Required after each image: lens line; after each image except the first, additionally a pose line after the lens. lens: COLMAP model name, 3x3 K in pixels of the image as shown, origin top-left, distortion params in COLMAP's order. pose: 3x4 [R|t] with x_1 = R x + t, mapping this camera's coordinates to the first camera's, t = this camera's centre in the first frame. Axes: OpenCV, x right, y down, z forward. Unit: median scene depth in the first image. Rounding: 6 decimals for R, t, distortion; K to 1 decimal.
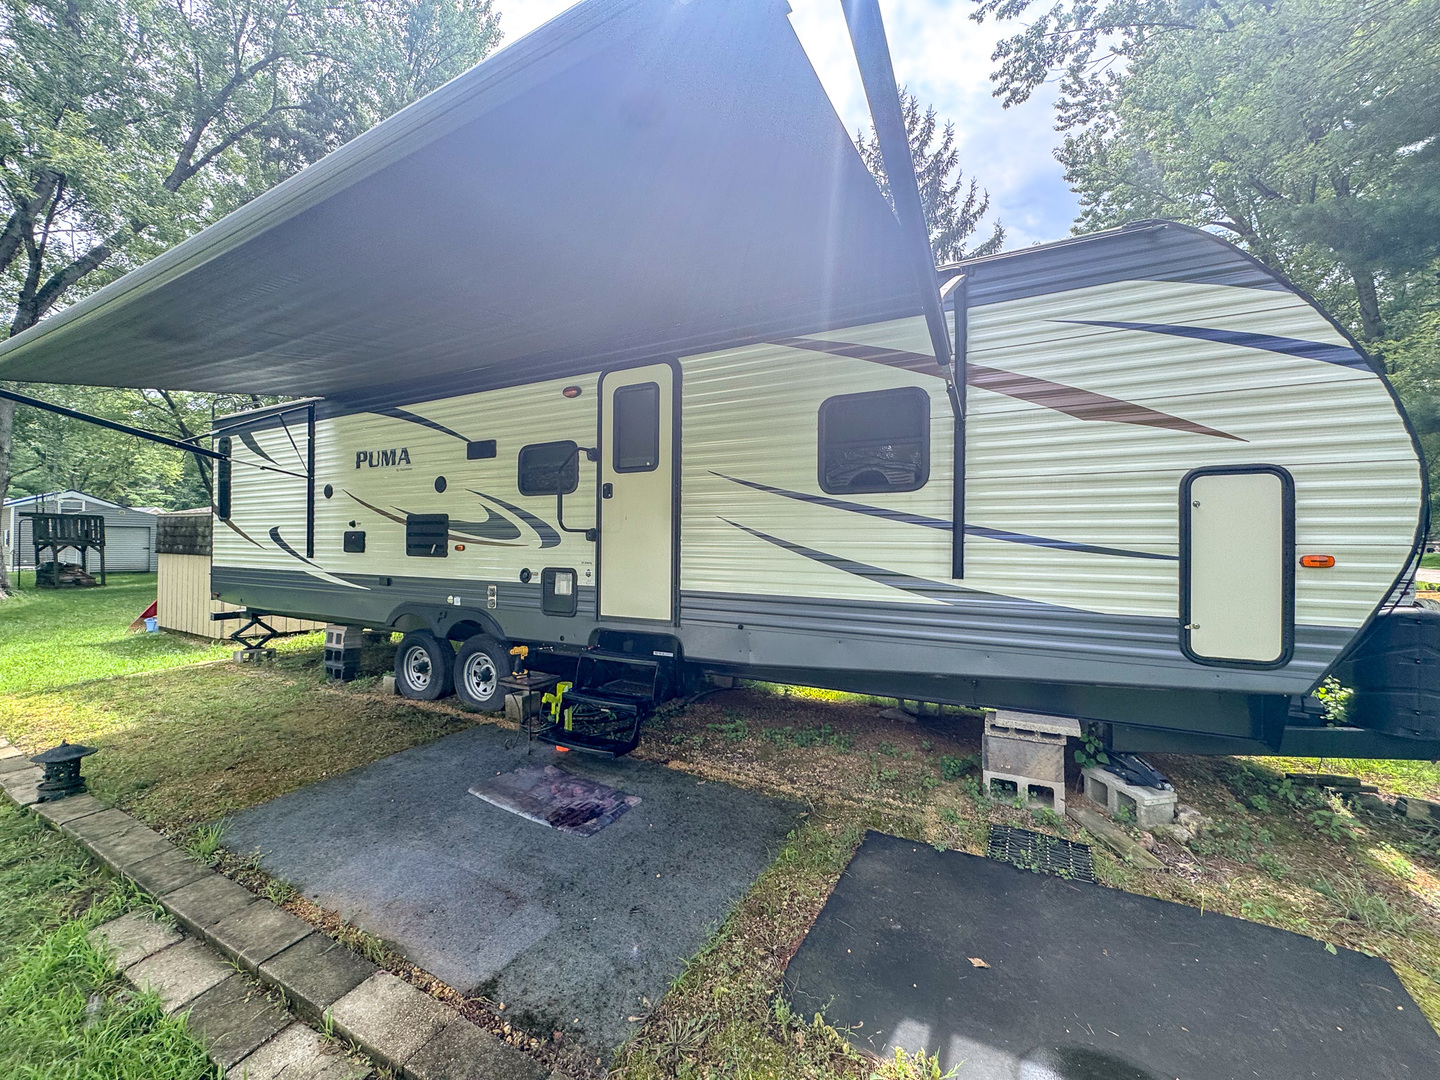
lens RADIAL K [[572.9, 0, 728.4], [0, 572.9, 548.6], [0, 0, 1]] dist [-0.005304, -0.000861]
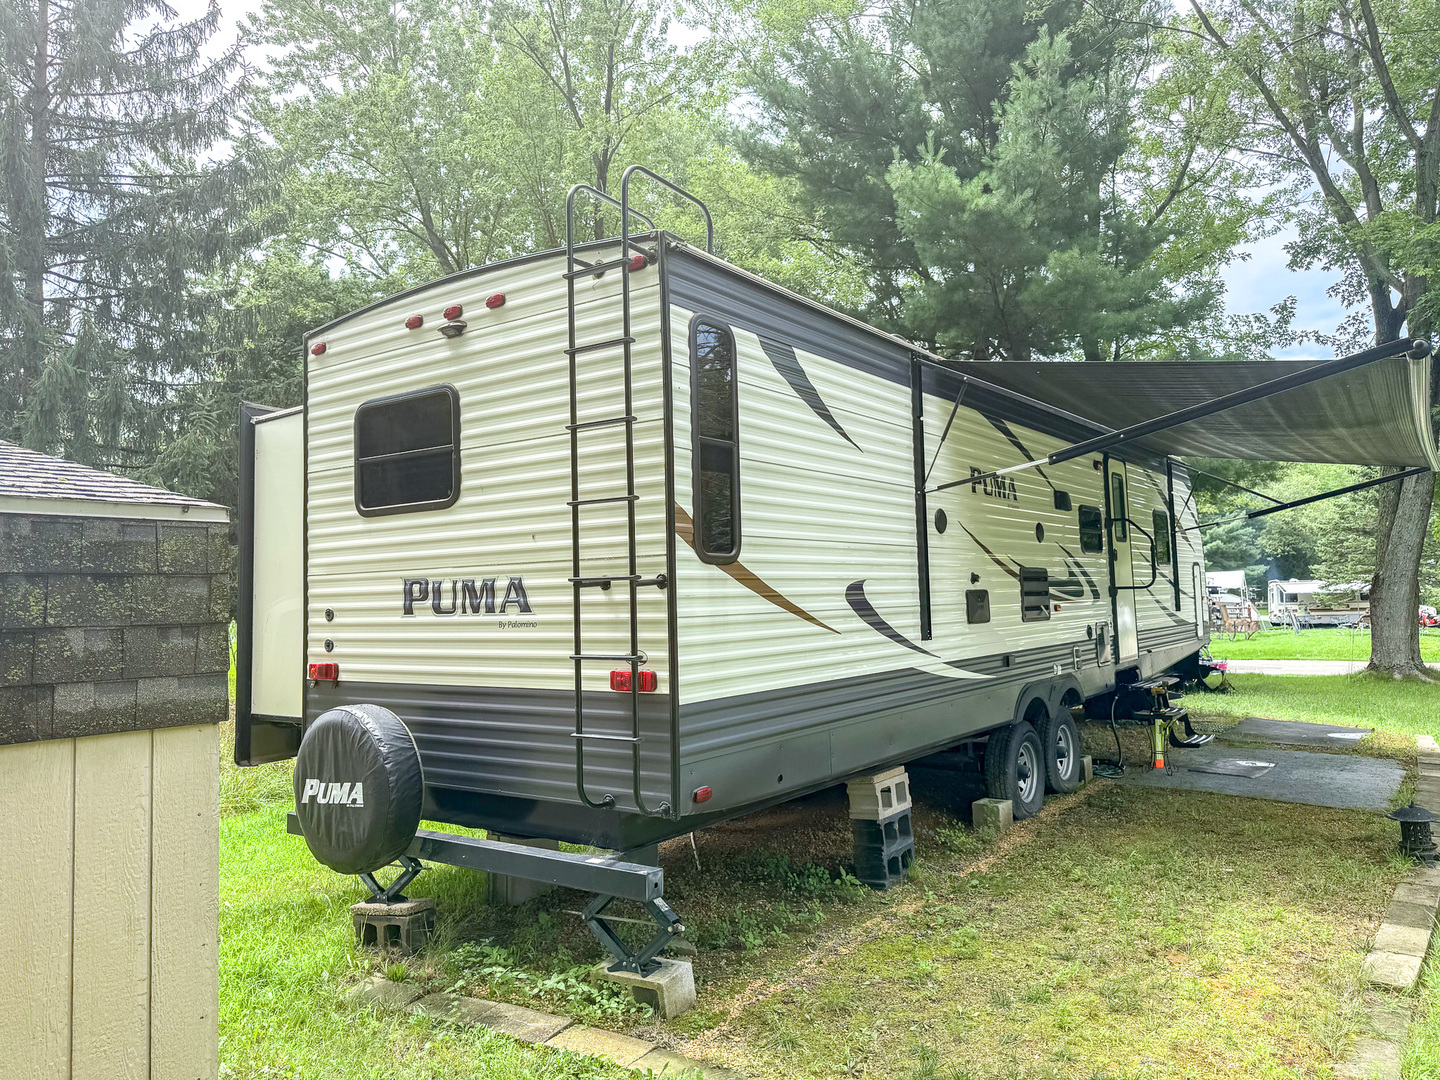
lens RADIAL K [[1027.7, 0, 717.5], [0, 1027.7, 529.2], [0, 0, 1]] dist [0.041115, -0.000169]
pose [[0.131374, 0.046345, 0.990249, -2.294875], [0.021613, 0.998535, -0.049601, -0.058966], [-0.991097, 0.027918, 0.130180, 1.421499]]
